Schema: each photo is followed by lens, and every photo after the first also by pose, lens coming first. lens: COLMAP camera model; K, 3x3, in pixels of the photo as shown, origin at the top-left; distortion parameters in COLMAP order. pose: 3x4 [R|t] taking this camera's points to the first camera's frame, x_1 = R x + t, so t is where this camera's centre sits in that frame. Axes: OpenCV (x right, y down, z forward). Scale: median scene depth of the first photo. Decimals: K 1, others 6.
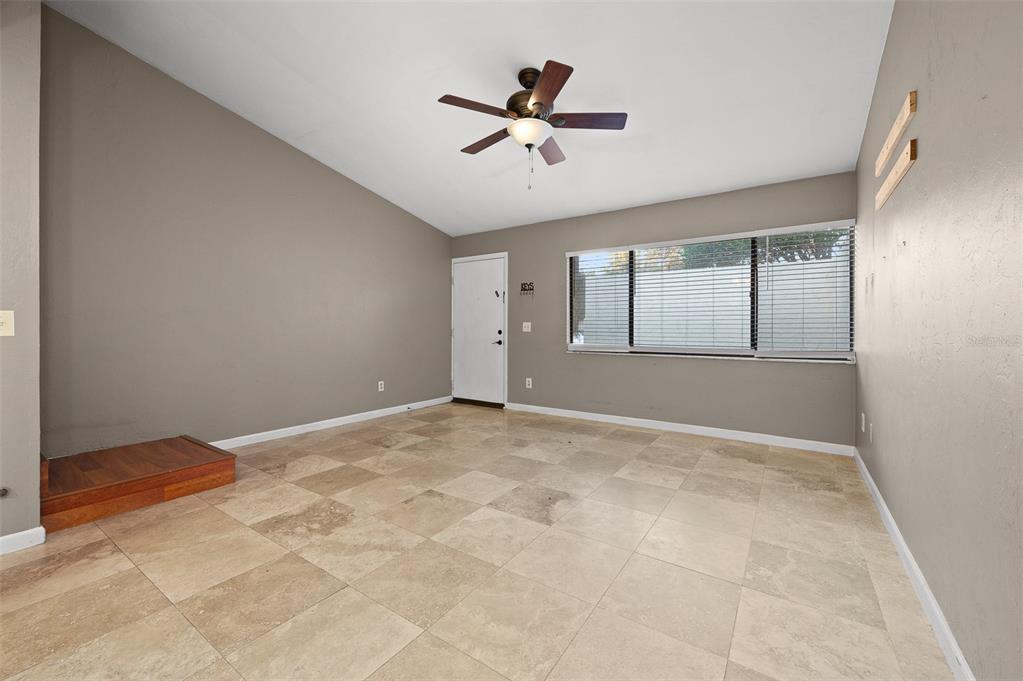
lens RADIAL K [[405.4, 0, 514.4], [0, 405.4, 334.9], [0, 0, 1]] dist [-0.000391, -0.000137]
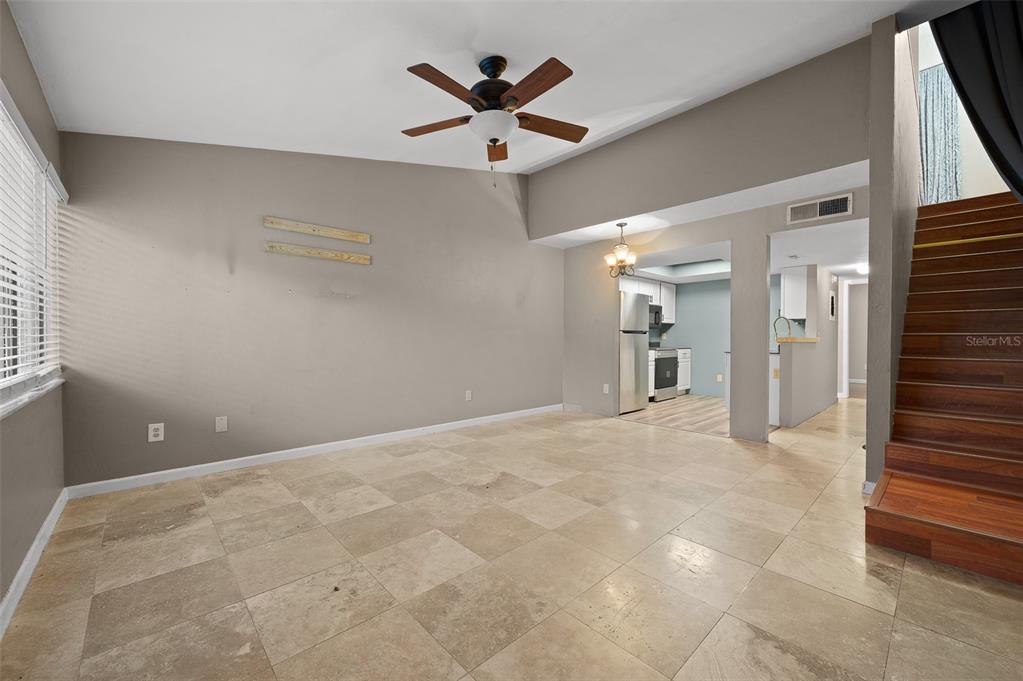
lens RADIAL K [[405.4, 0, 509.8], [0, 405.4, 337.8], [0, 0, 1]] dist [-0.000391, -0.000137]
pose [[-0.972874, -0.004259, 0.231298, -0.216976], [0.000347, 0.999803, 0.019865, -0.036145], [-0.231337, 0.019407, -0.972680, 1.922065]]
